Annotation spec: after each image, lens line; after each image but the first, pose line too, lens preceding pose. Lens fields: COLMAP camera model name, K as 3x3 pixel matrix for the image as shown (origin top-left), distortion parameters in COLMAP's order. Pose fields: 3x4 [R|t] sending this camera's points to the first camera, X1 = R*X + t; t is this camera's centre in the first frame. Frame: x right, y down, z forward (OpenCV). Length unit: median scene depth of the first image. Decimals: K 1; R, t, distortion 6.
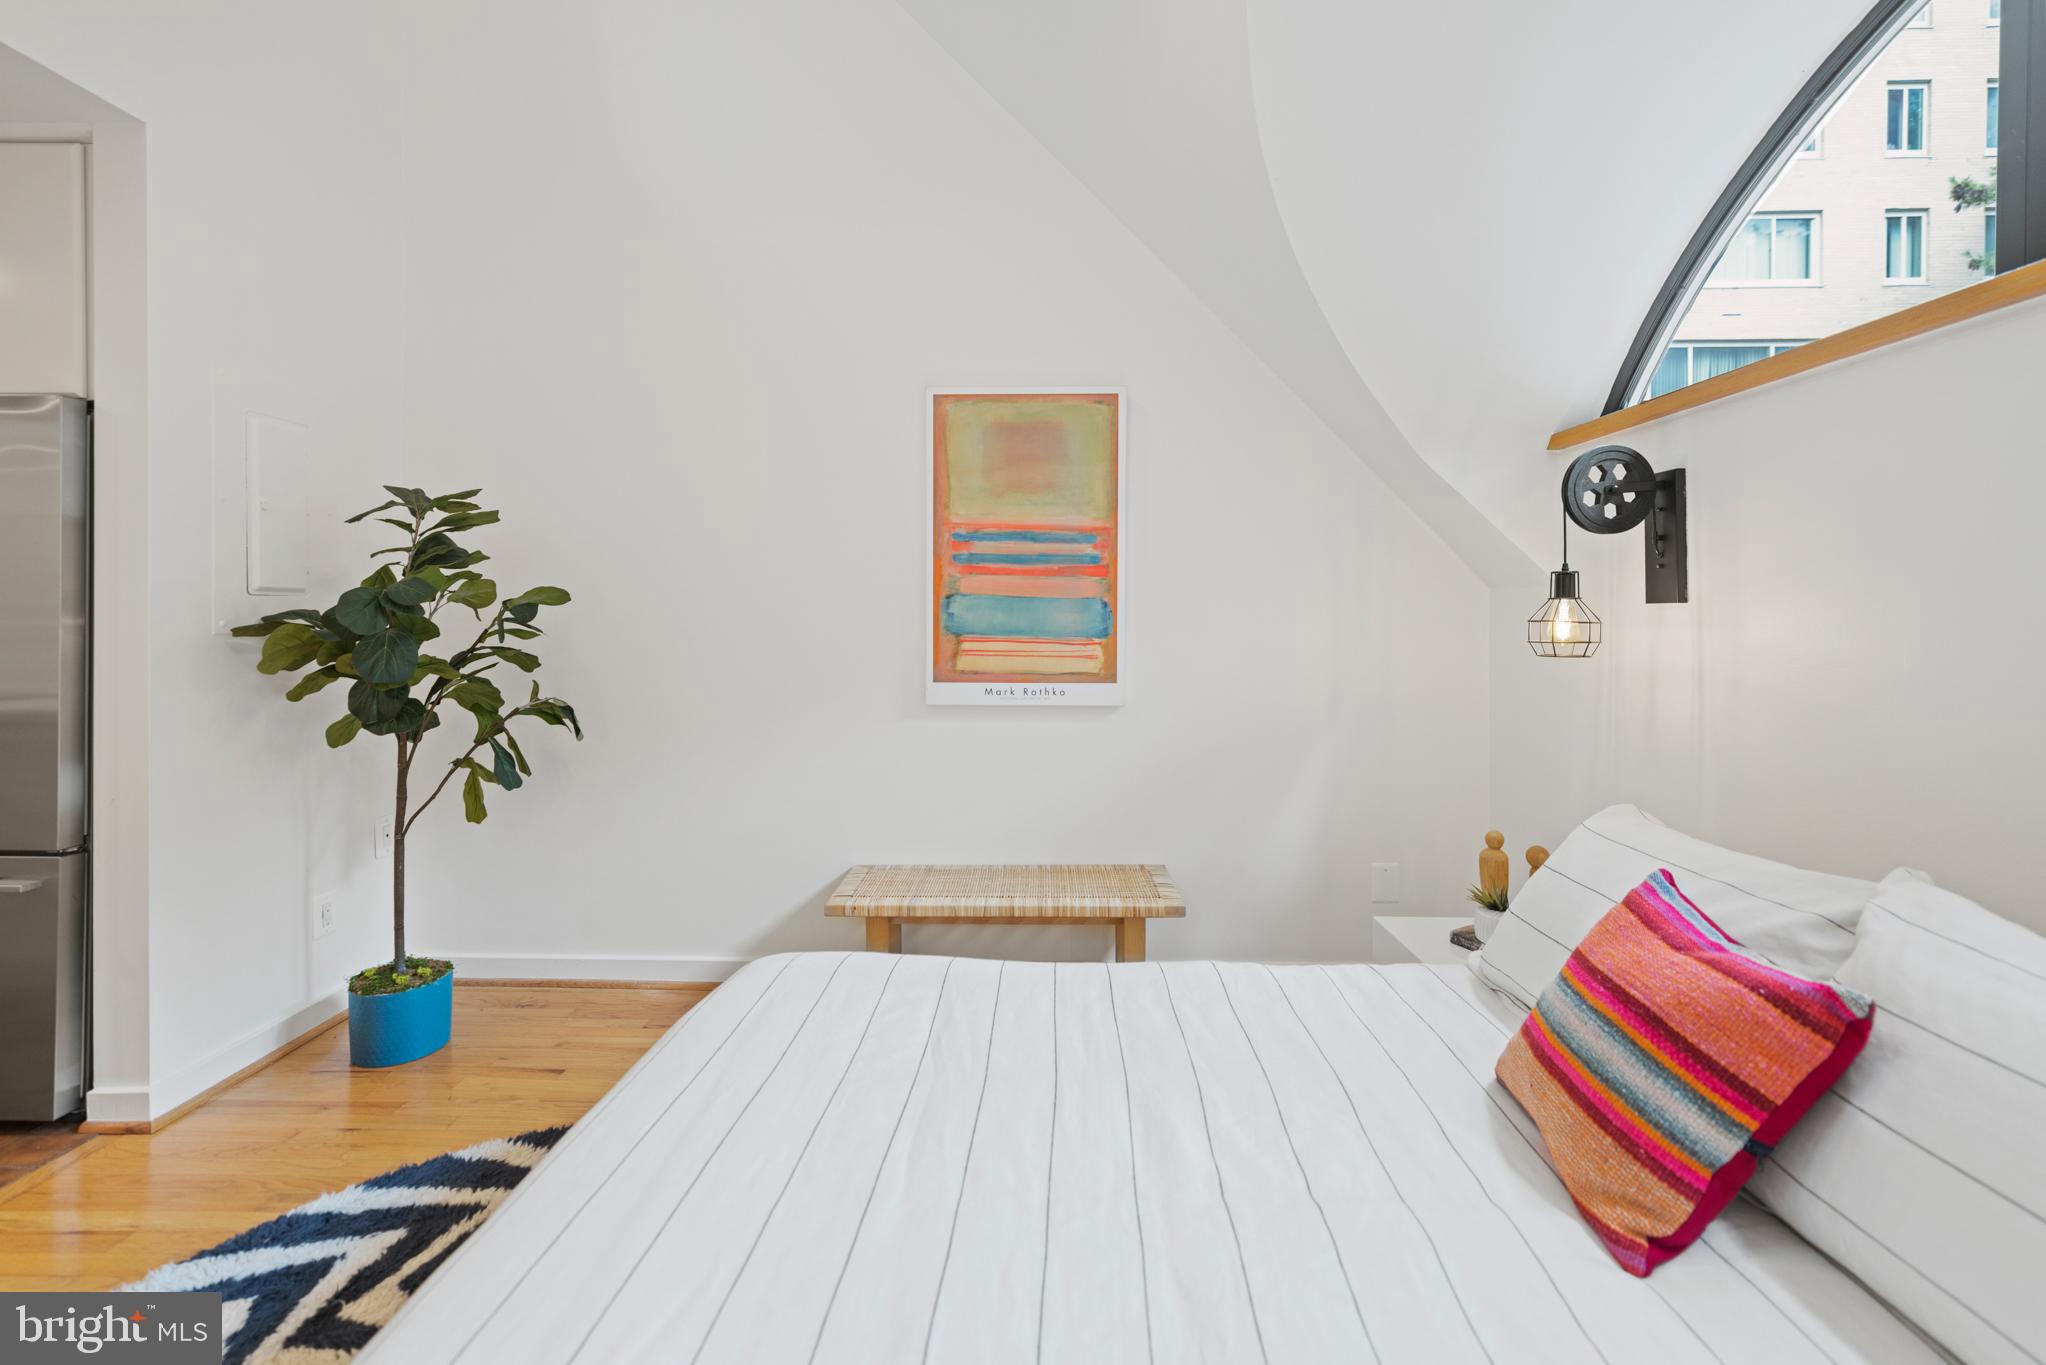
lens RADIAL K [[860.6, 0, 1066.4], [0, 860.6, 630.8], [0, 0, 1]] dist [0.007290, -0.000137]
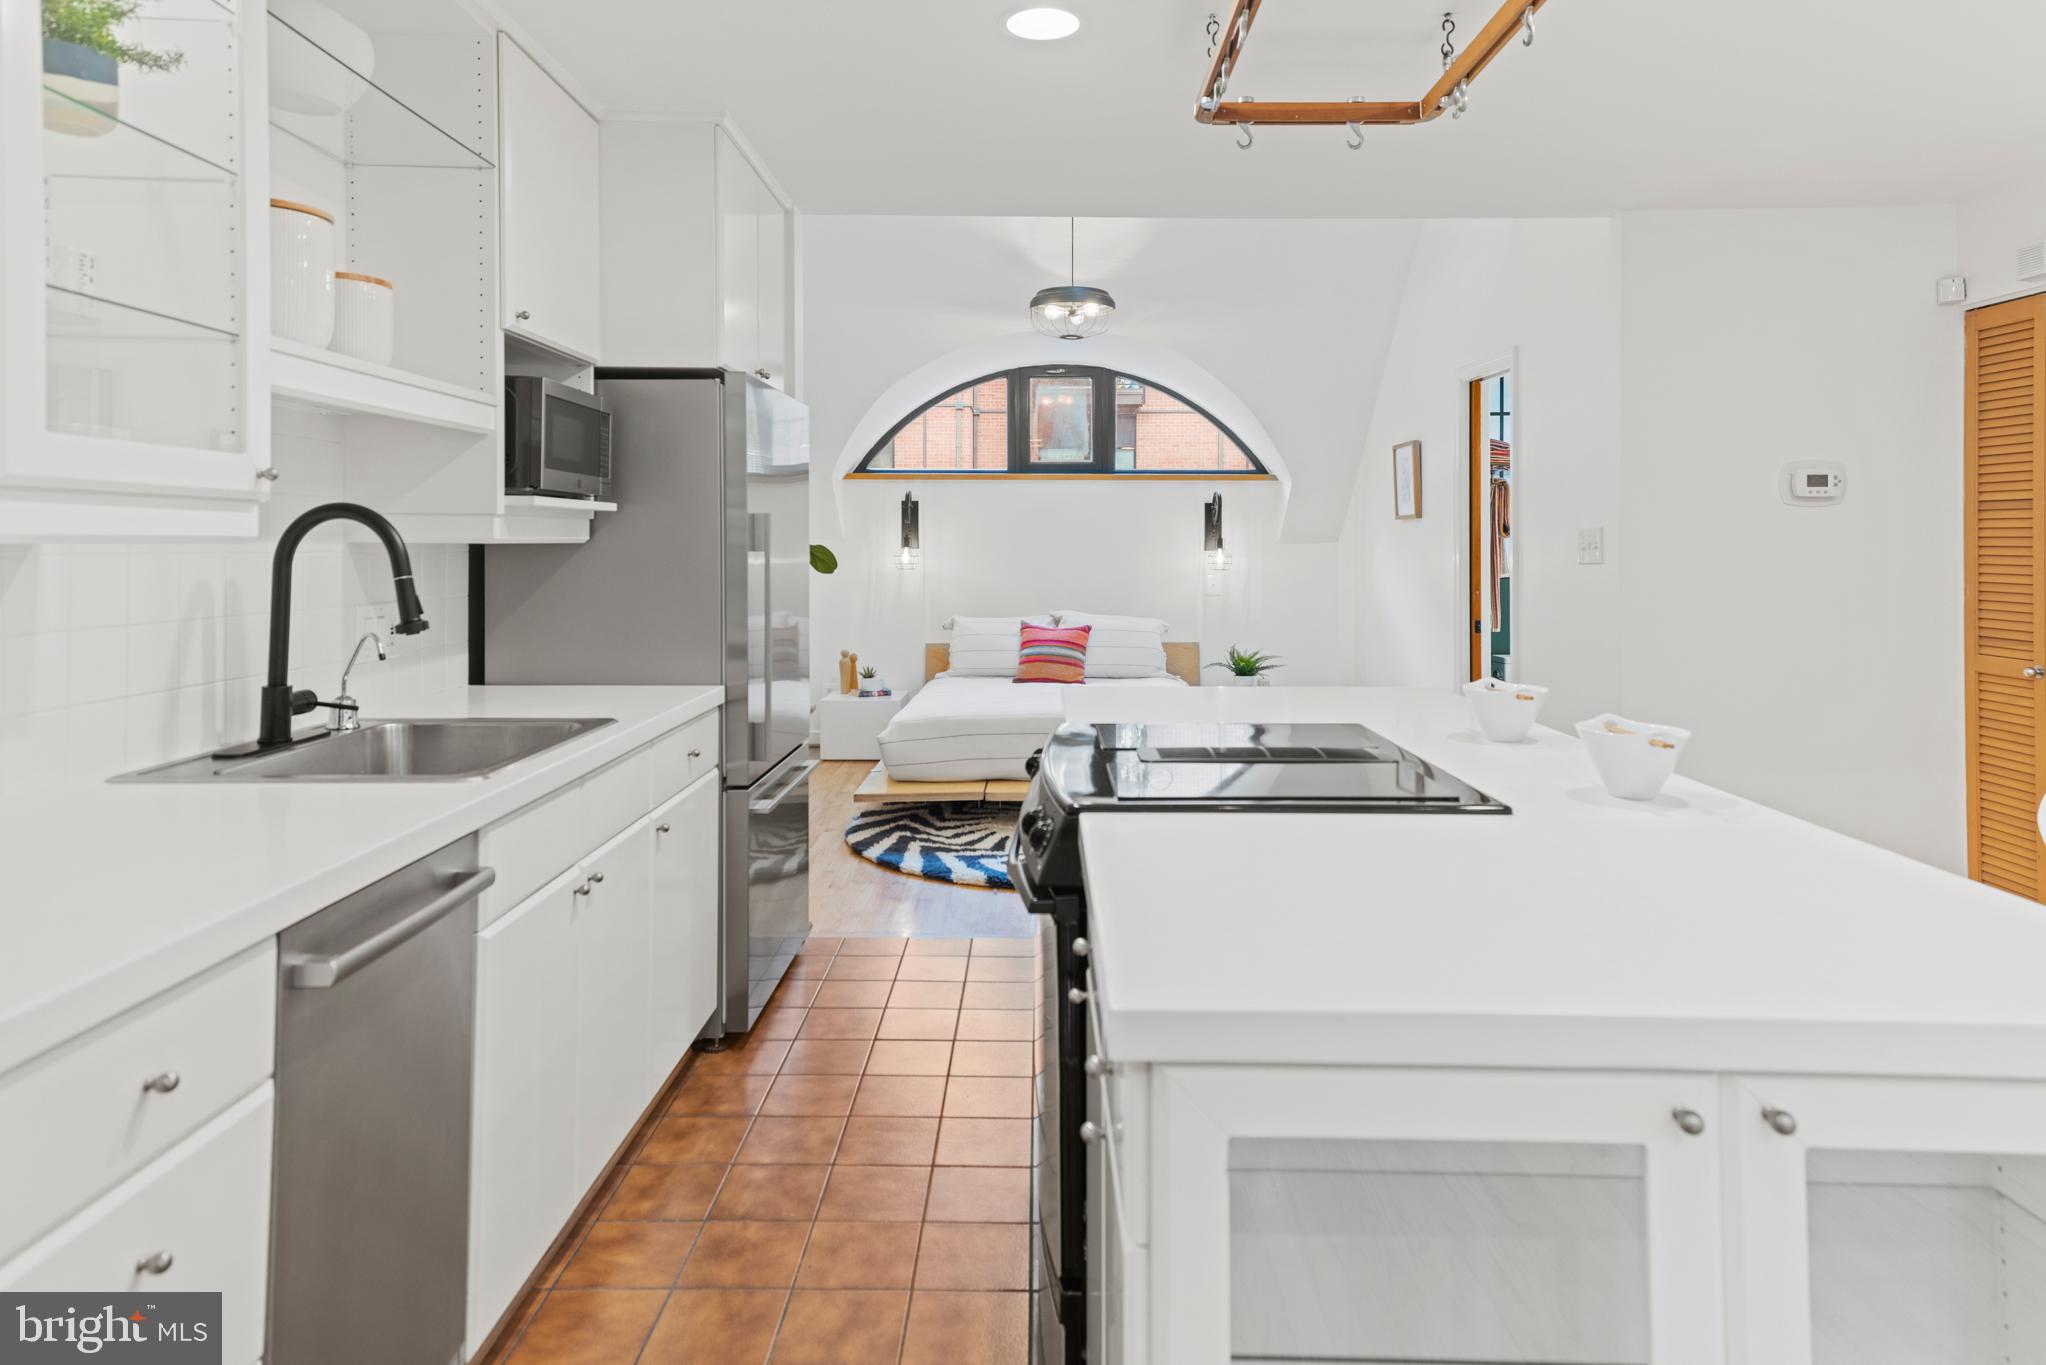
lens RADIAL K [[1216.9, 0, 1036.5], [0, 1216.9, 542.2], [0, 0, 1]] dist [0.055165, 0.001734]
pose [[-0.015103, -0.000130, 0.999886, -2.301182], [0.008176, 0.999967, 0.000253, -0.038044], [-0.999853, 0.008179, -0.015102, 0.476392]]
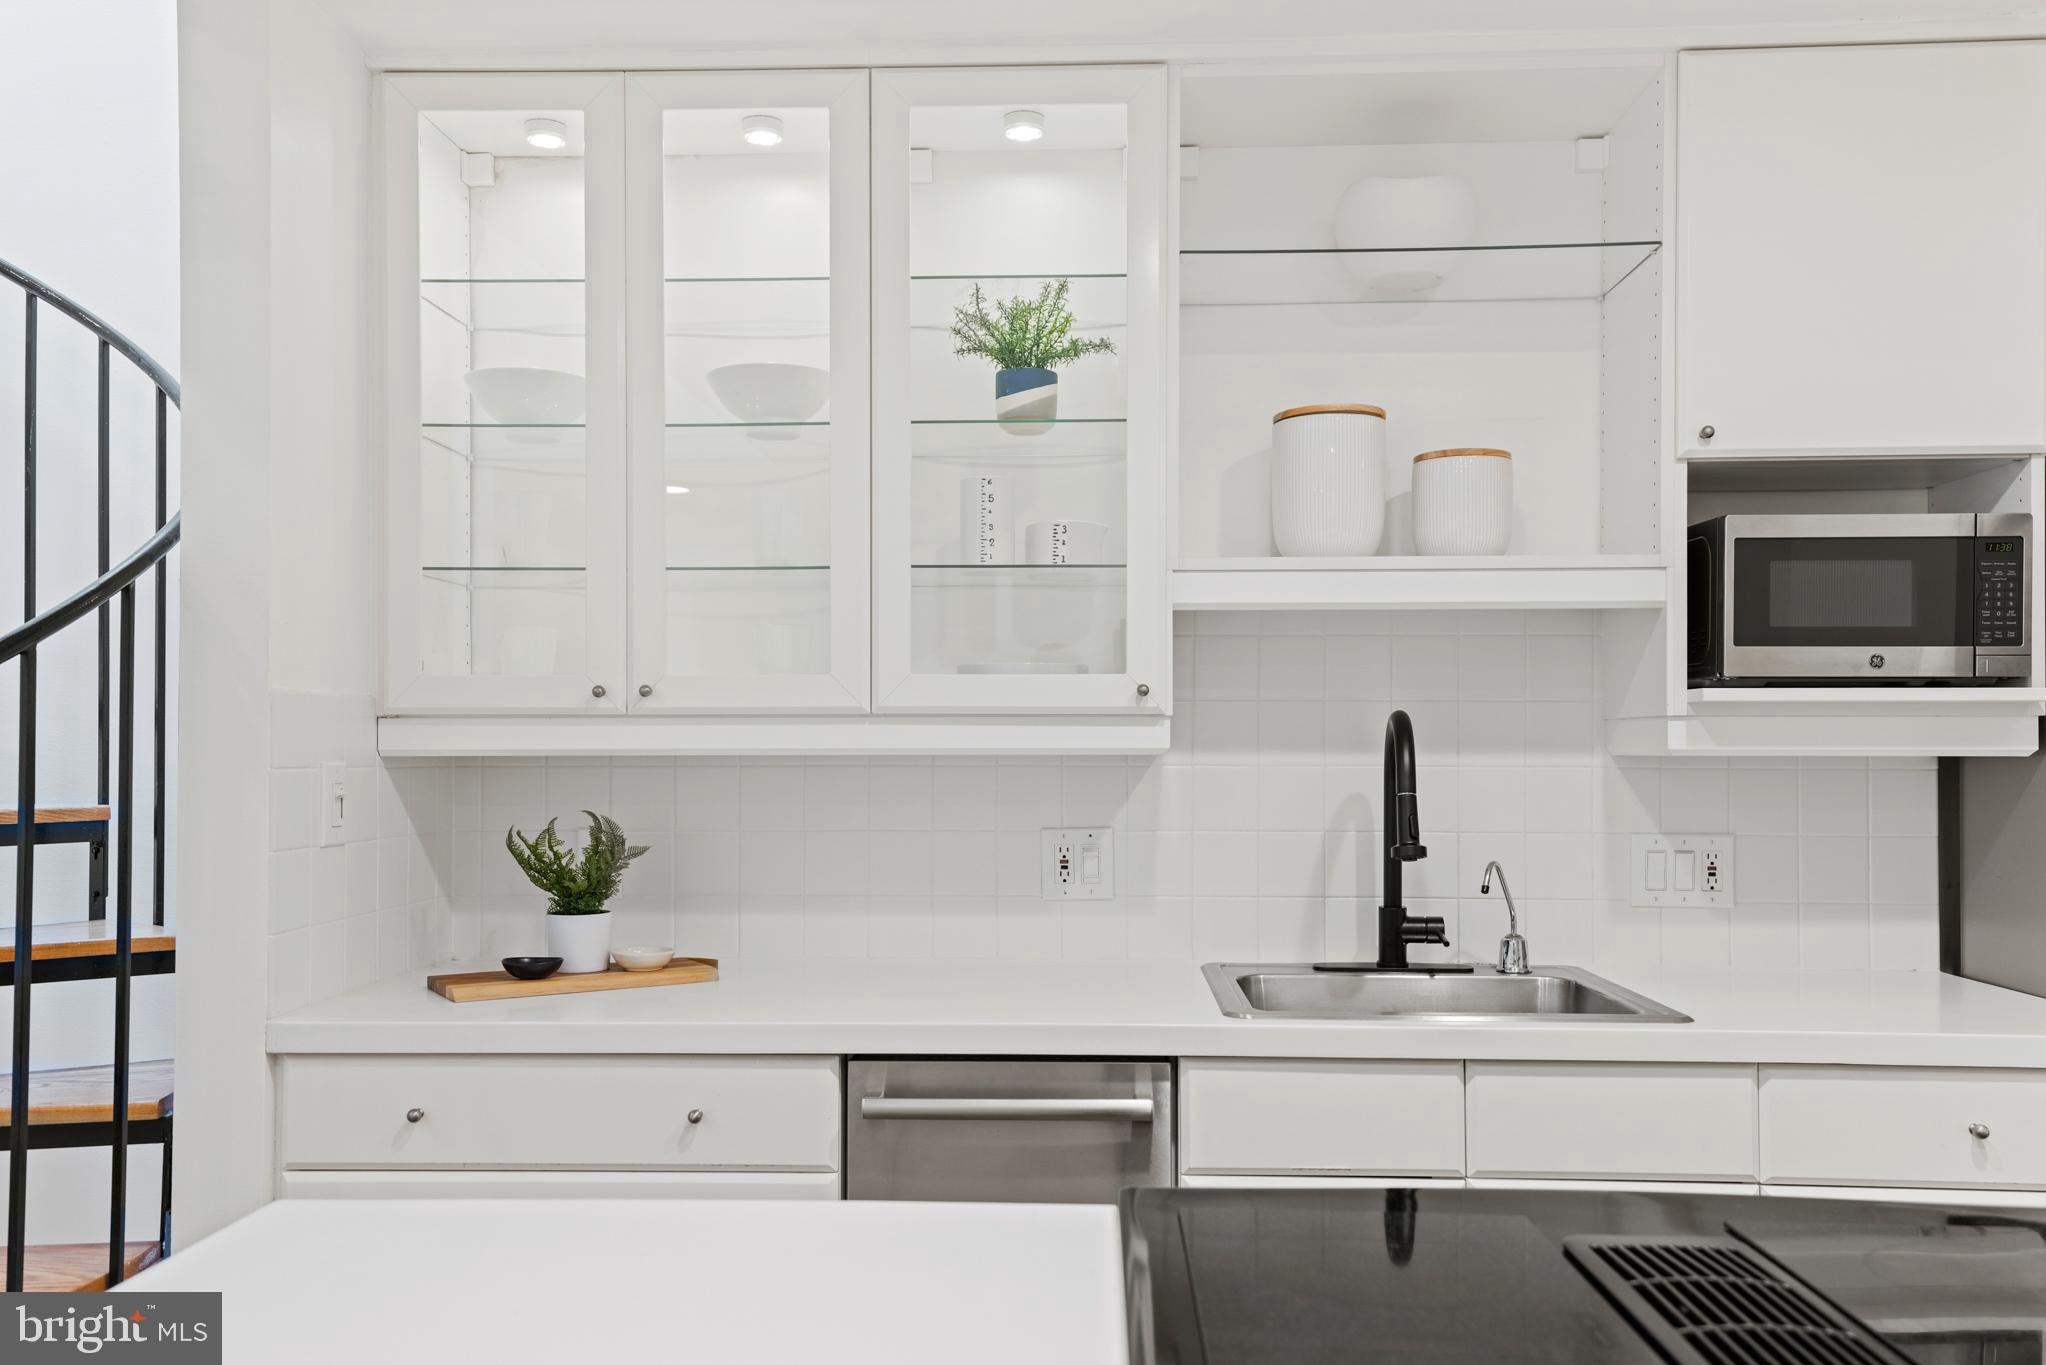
lens RADIAL K [[1675.7, 0, 1040.9], [0, 1675.7, 738.9], [0, 0, 1]] dist [0.059328, -0.000130]
pose [[0.999565, 0.000658, -0.029471, -1.671607], [-0.001090, 0.999892, -0.014635, -0.035989], [0.029458, 0.014660, 0.999459, -0.078764]]
